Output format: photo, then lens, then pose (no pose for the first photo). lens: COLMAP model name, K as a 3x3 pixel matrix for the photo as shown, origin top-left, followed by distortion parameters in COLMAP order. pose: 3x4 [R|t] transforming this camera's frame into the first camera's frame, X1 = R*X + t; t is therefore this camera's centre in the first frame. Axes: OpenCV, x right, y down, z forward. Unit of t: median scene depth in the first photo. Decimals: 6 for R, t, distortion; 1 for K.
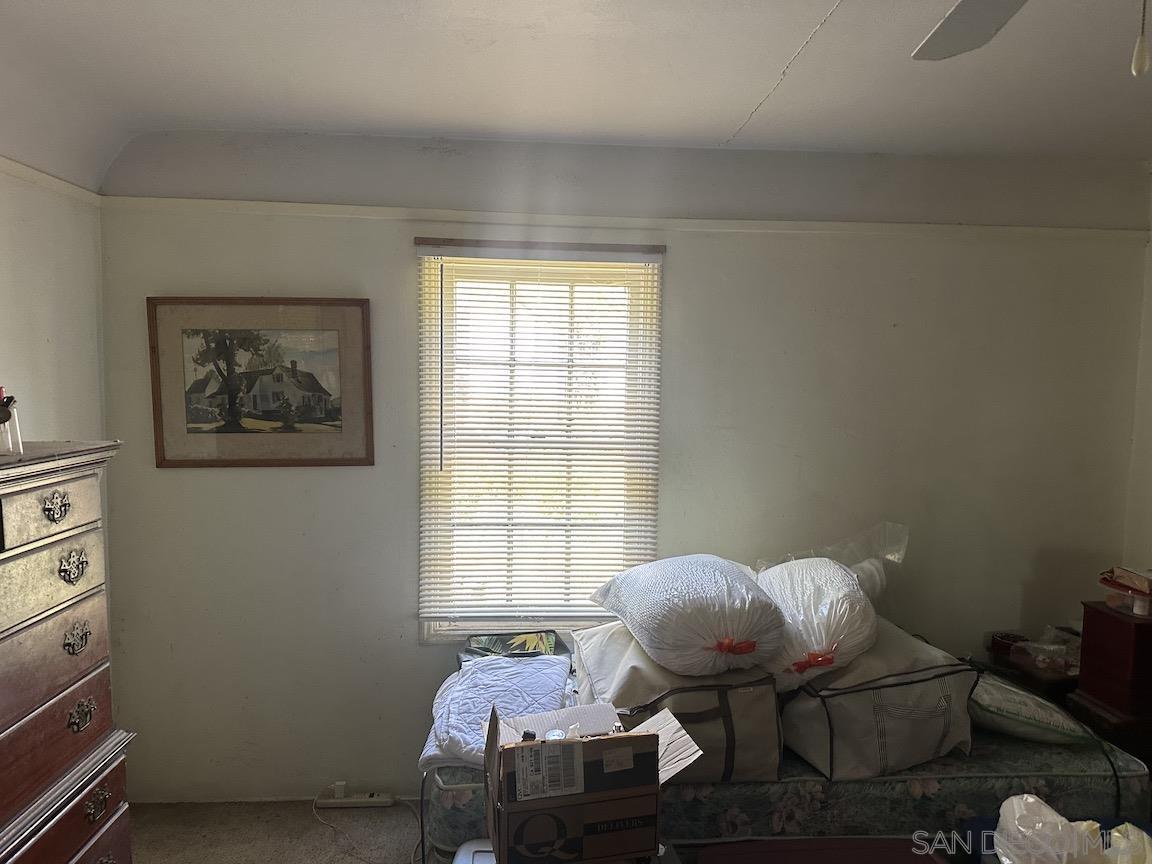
lens RADIAL K [[797.4, 0, 593.4], [0, 797.4, 432.5], [0, 0, 1]] dist [0.033793, -0.050206]
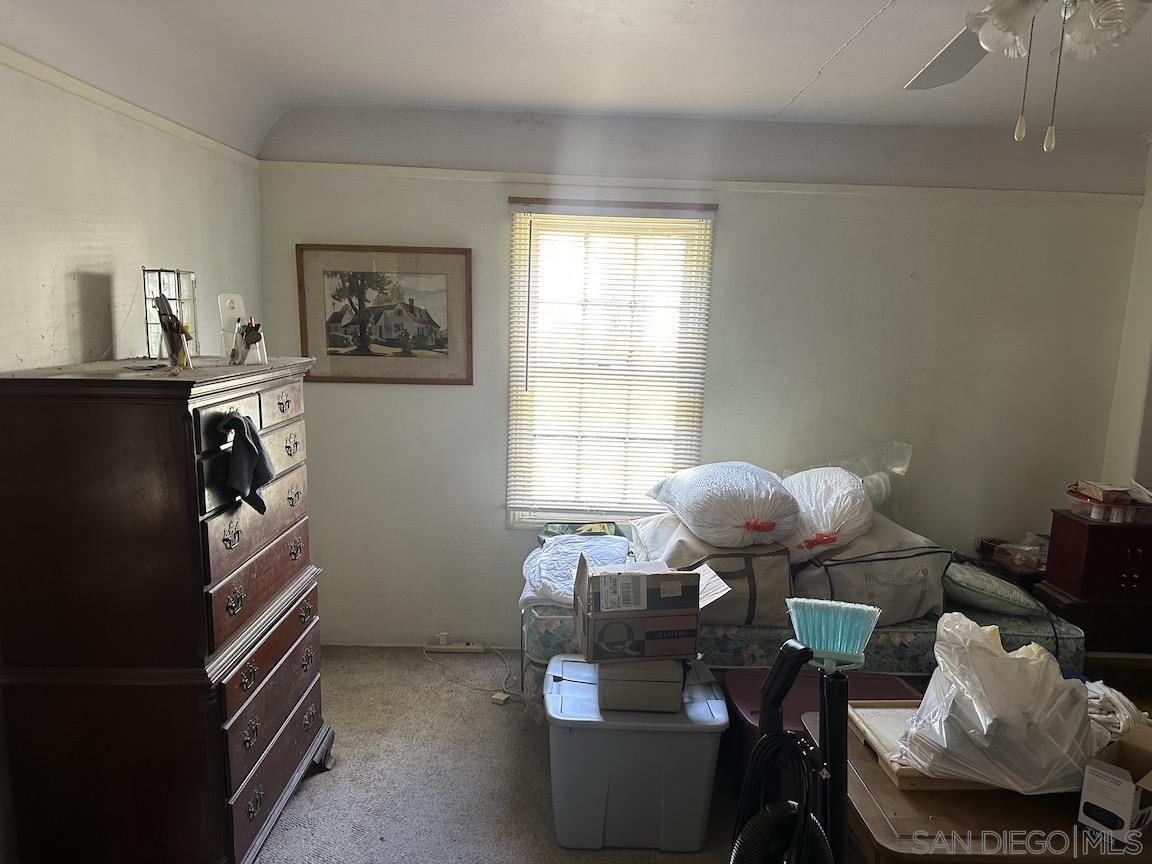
lens RADIAL K [[797.4, 0, 577.2], [0, 797.4, 437.4], [0, 0, 1]] dist [0.033793, -0.050206]
pose [[0.997198, 0.028392, -0.069204, -0.033667], [-0.022231, 0.995852, 0.088229, 0.013183], [0.071422, -0.086443, 0.993693, -0.300031]]
